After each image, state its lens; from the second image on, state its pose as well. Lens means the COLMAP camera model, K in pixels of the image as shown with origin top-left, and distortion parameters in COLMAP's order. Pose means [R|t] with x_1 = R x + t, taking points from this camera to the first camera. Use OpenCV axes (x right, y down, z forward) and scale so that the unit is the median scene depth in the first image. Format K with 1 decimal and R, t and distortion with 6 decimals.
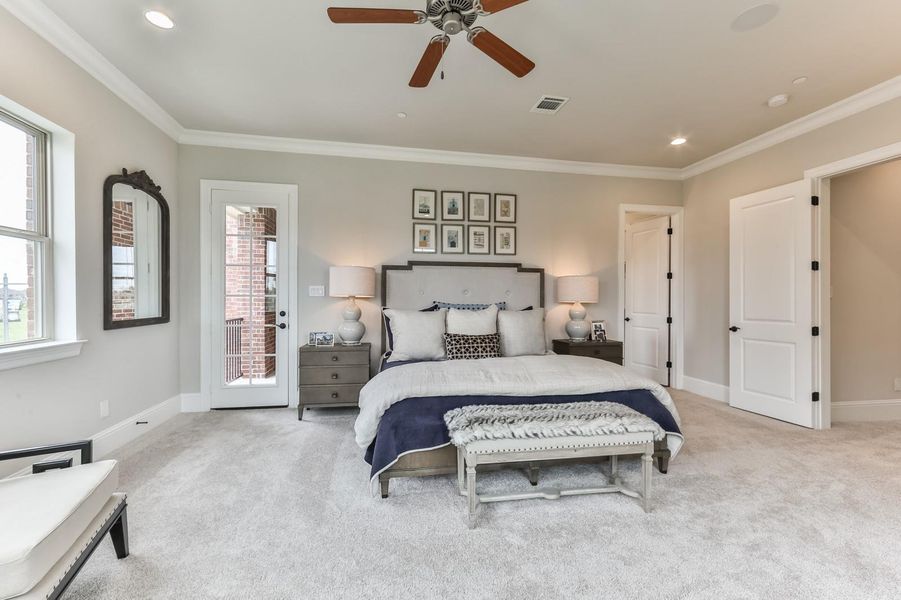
lens RADIAL K [[378.8, 0, 453.5], [0, 378.8, 298.4], [0, 0, 1]] dist [-0.000312, 0.003171]
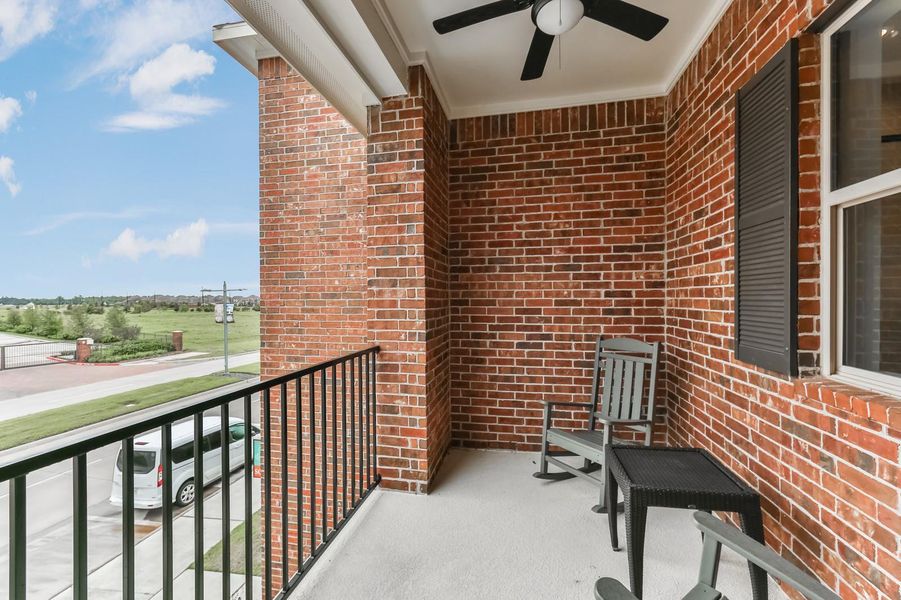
lens RADIAL K [[378.8, 0, 449.5], [0, 378.8, 301.1], [0, 0, 1]] dist [-0.000312, 0.003171]
pose [[0.922988, -0.009066, -0.384721, -0.316609], [0.010318, 0.999946, 0.001190, 0.001174], [0.384689, -0.005068, 0.923032, 0.632445]]
